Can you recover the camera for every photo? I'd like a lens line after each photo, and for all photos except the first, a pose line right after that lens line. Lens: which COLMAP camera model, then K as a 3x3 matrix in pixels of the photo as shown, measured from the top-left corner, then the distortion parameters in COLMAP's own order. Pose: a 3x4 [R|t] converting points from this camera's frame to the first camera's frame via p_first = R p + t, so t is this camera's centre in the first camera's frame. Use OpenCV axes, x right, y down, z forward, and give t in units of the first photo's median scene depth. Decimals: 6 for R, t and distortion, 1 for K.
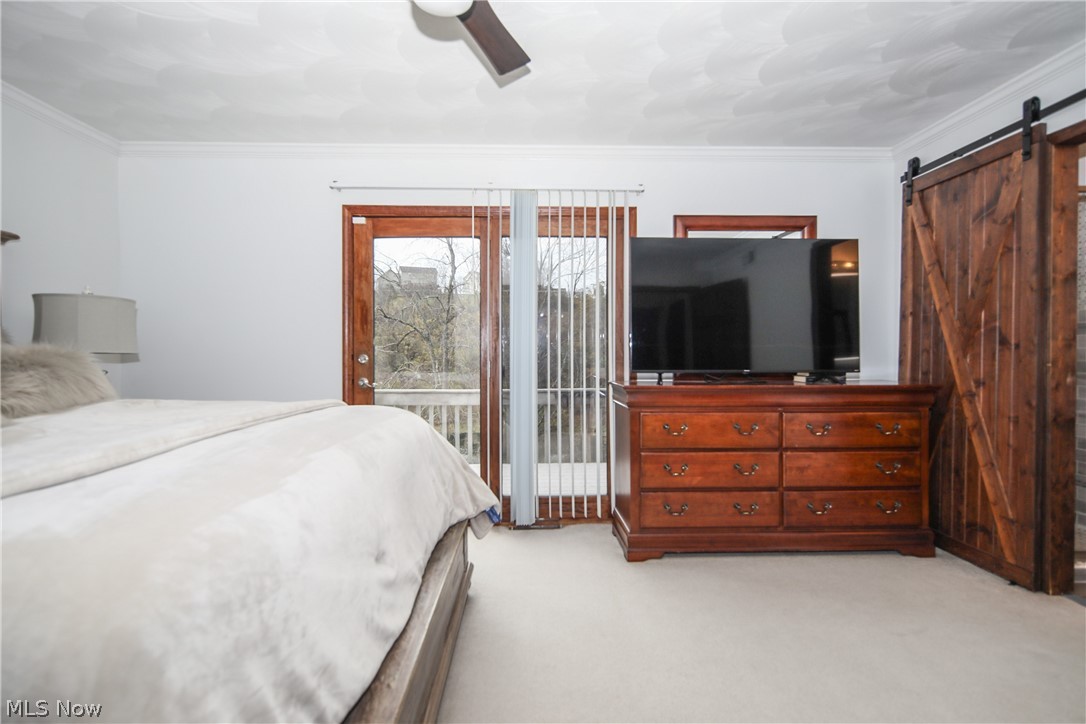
lens RADIAL K [[538.8, 0, 542.1], [0, 538.8, 358.9], [0, 0, 1]] dist [0.010370, -0.007484]
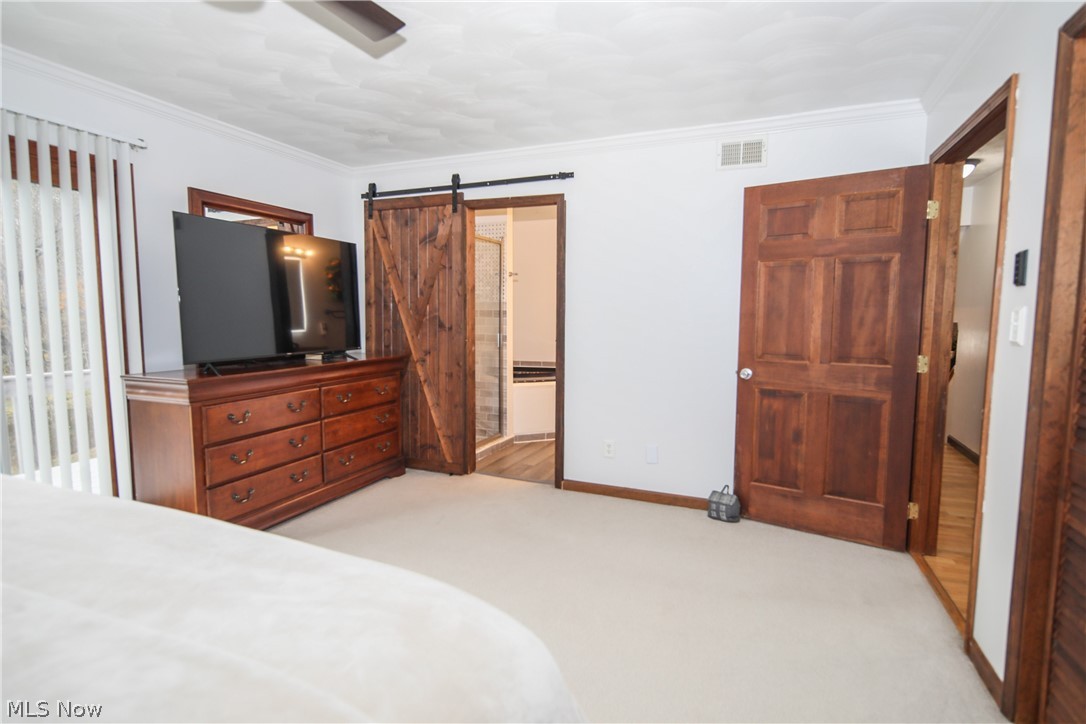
lens RADIAL K [[538.8, 0, 542.1], [0, 538.8, 358.9], [0, 0, 1]] dist [0.010370, -0.007484]
pose [[0.405478, -0.075368, 0.910993, -0.422999], [0.005007, 0.996763, 0.080235, -0.054775], [-0.914091, -0.027972, 0.404543, 0.090078]]
